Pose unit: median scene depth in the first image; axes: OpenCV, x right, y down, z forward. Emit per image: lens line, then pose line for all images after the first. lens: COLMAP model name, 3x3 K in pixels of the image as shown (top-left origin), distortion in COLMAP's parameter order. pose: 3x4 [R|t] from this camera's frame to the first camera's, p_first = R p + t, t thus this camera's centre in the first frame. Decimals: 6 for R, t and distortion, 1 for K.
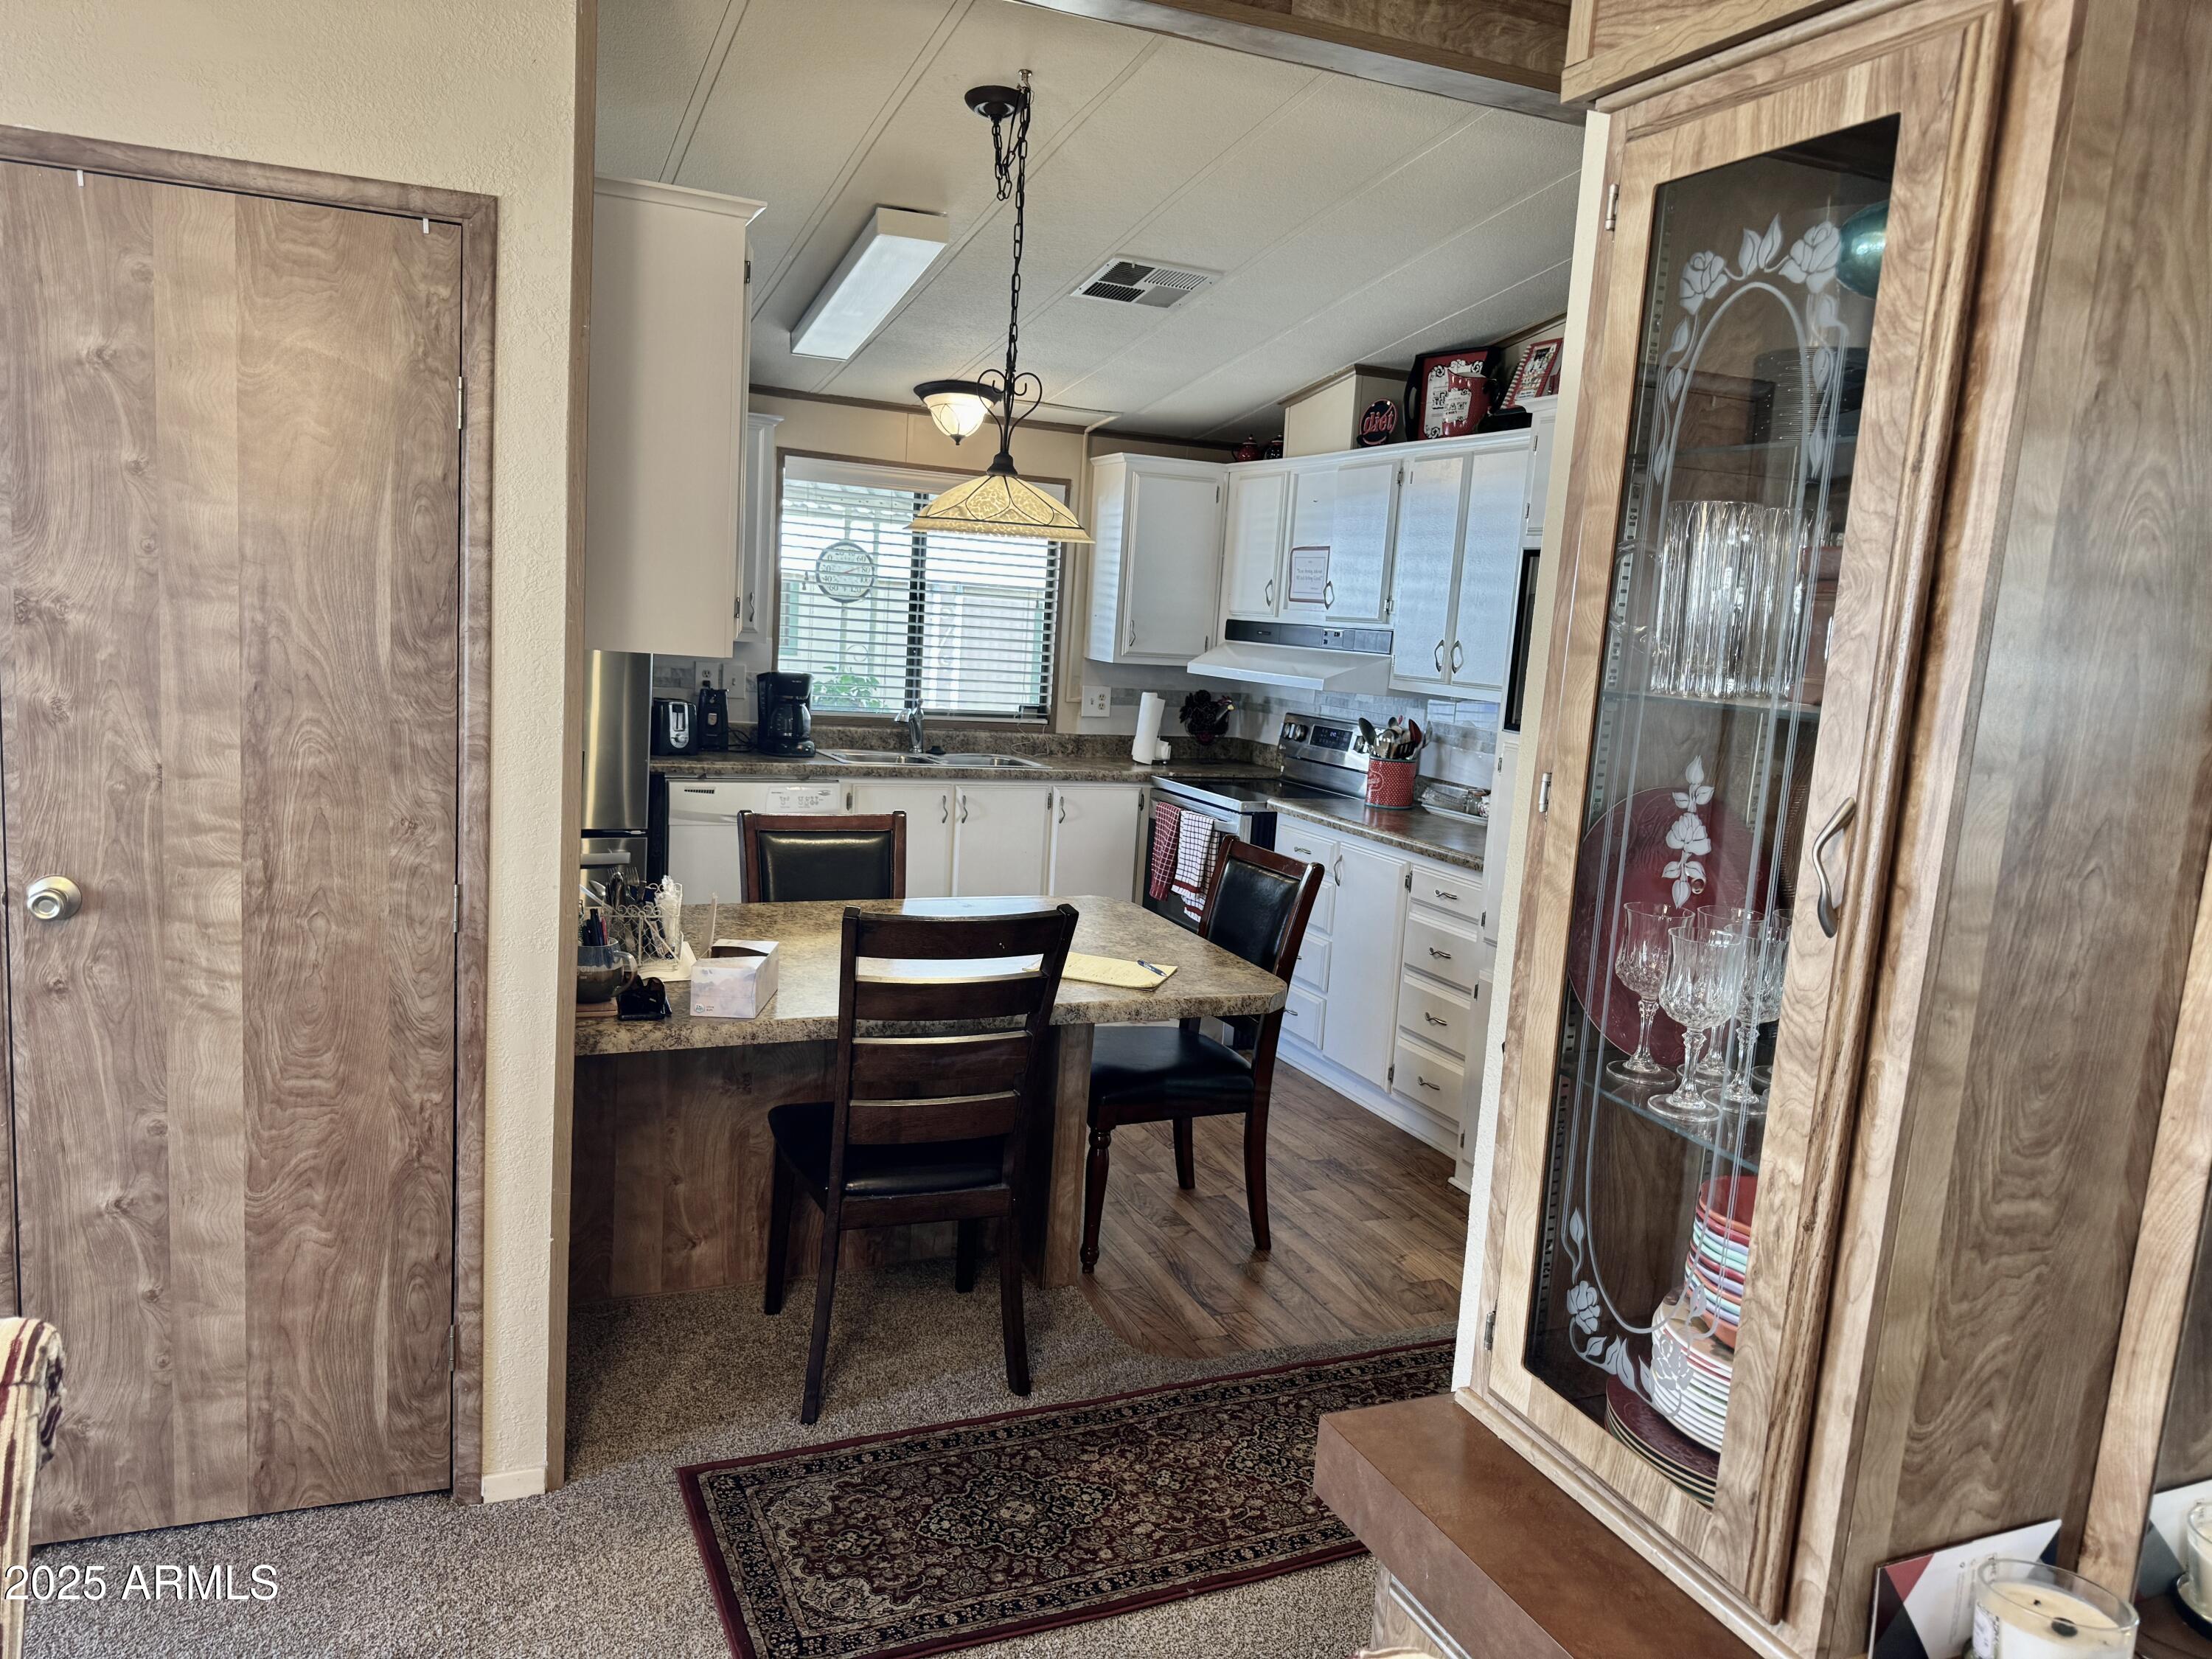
lens RADIAL K [[1550.7, 0, 1106.0], [0, 1550.7, 829.5], [0, 0, 1]] dist [0.178843, -0.261039]
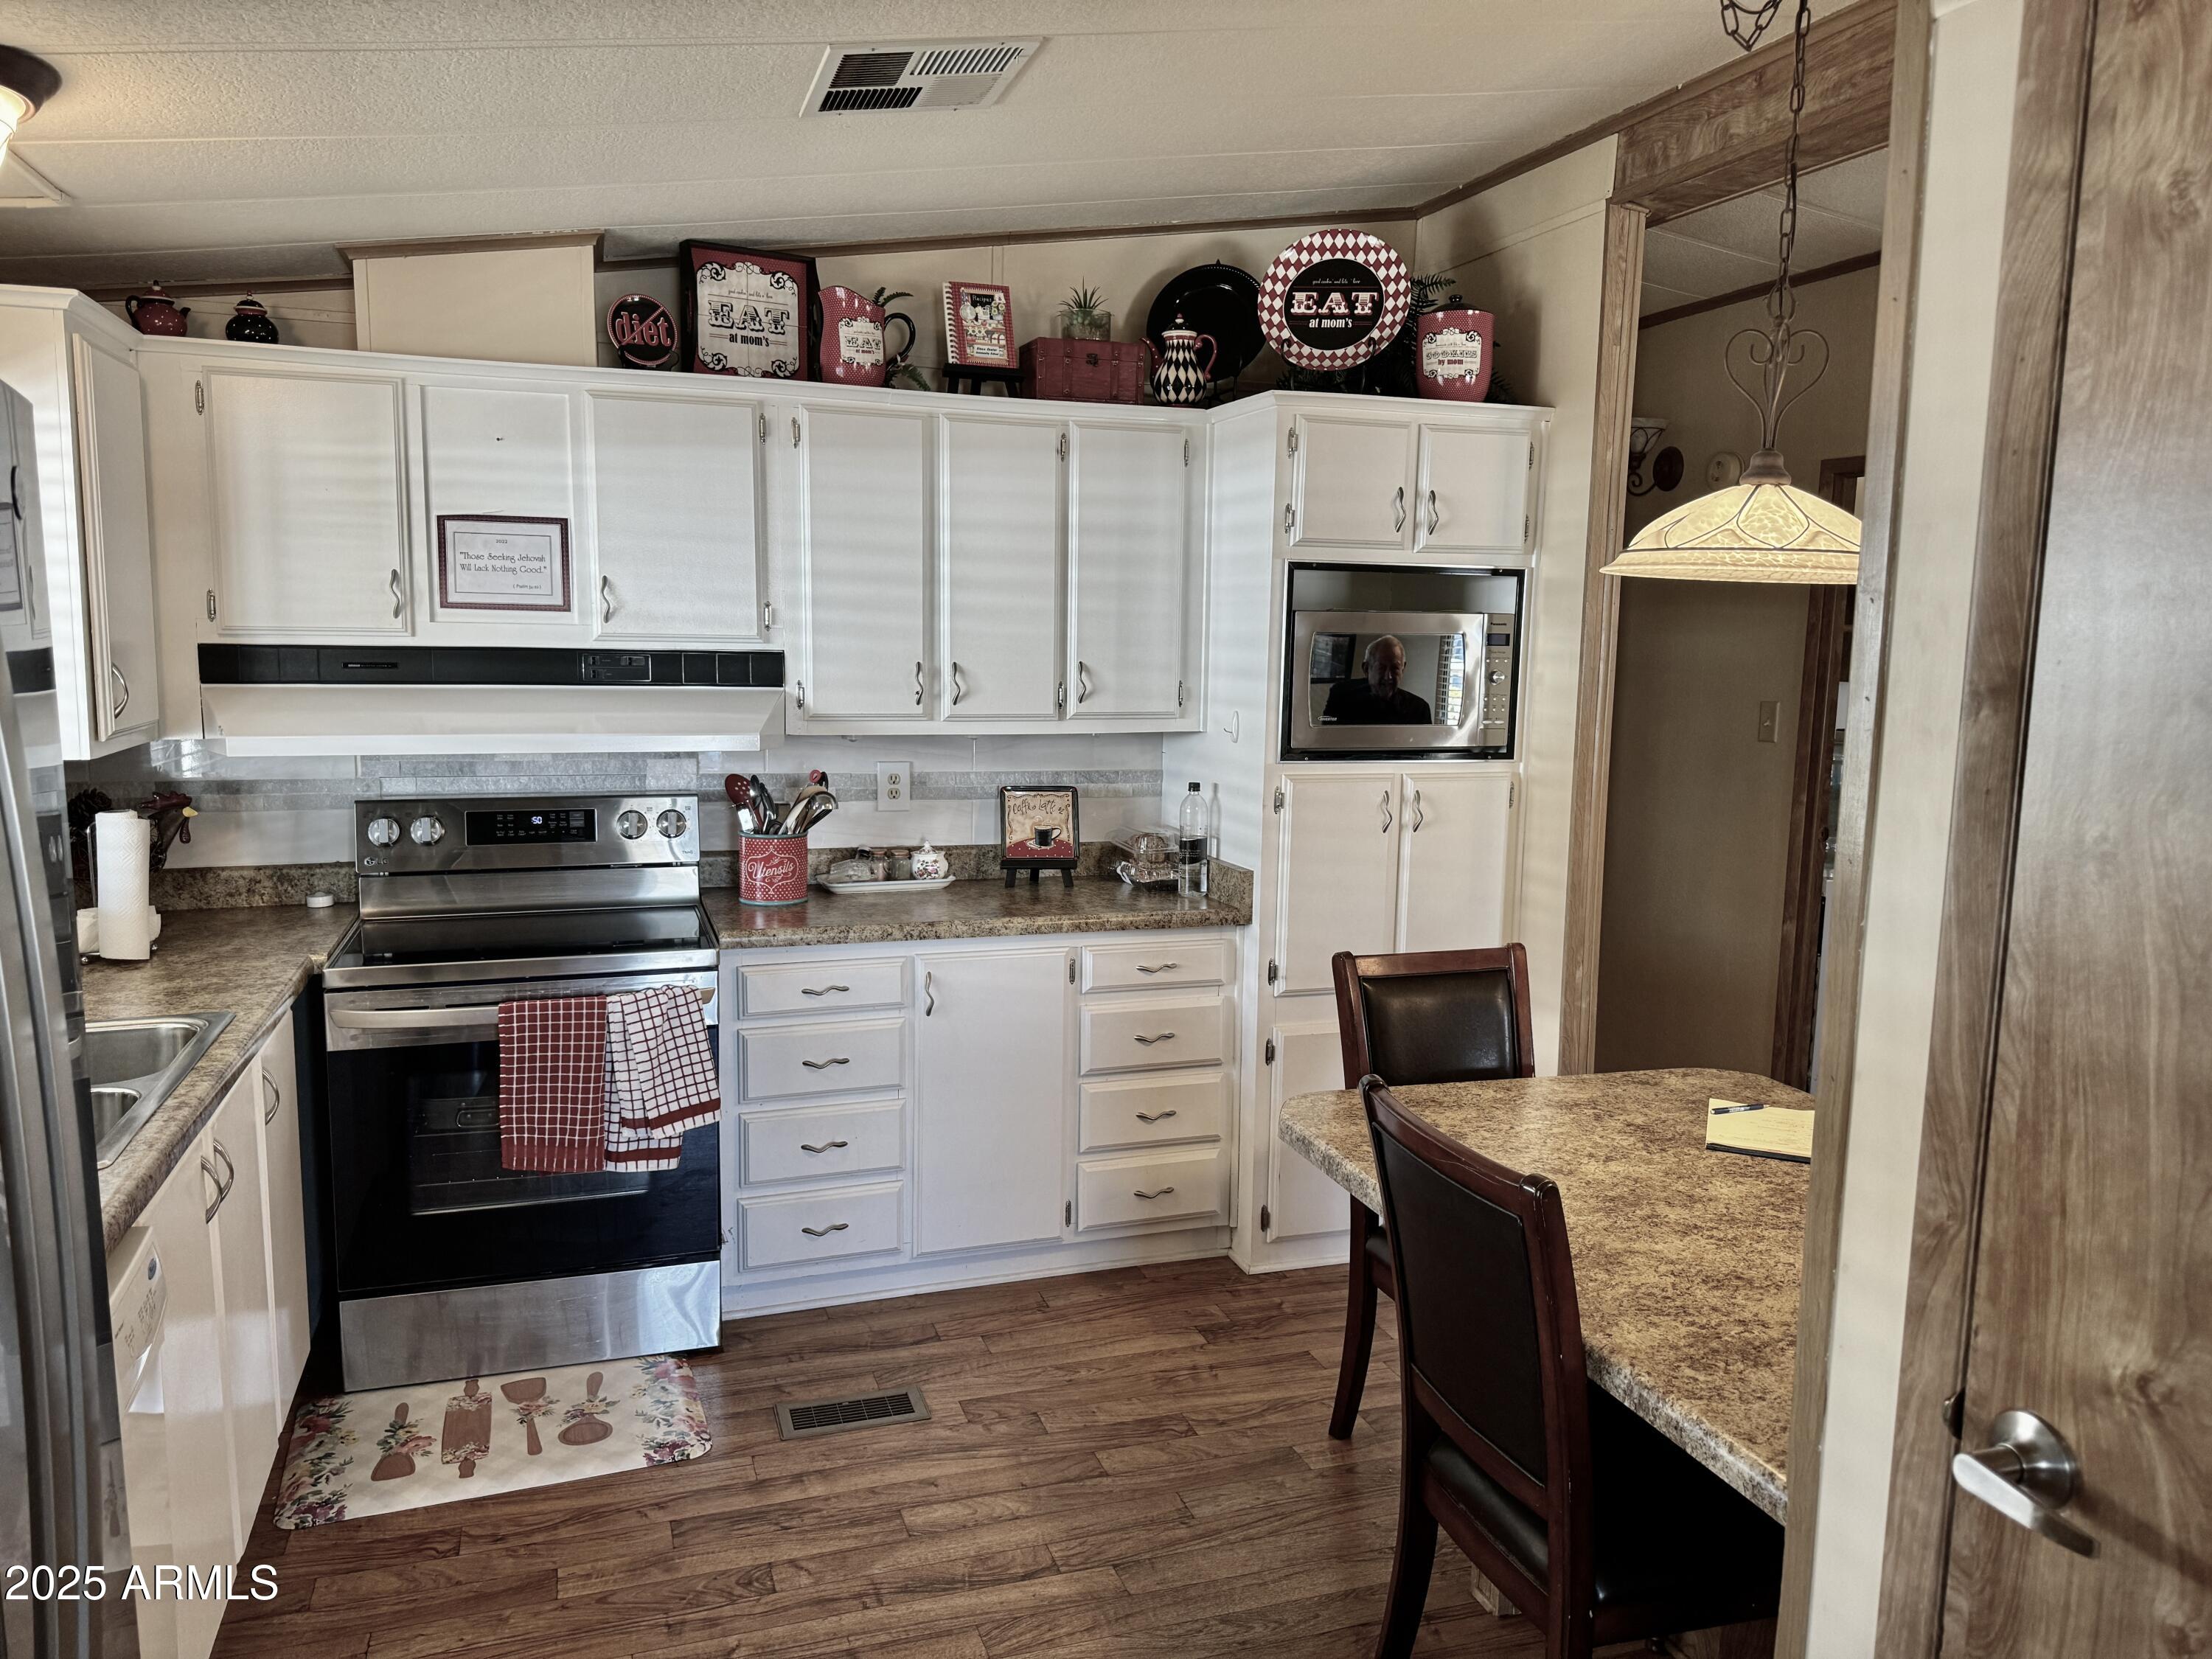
lens RADIAL K [[1550.7, 0, 1106.0], [0, 1550.7, 829.5], [0, 0, 1]] dist [0.178843, -0.261039]
pose [[0.086631, -0.196437, 0.976682, -0.492531], [0.131630, 0.974030, 0.184228, -0.157836], [-0.987506, 0.112601, 0.110238, 0.778152]]
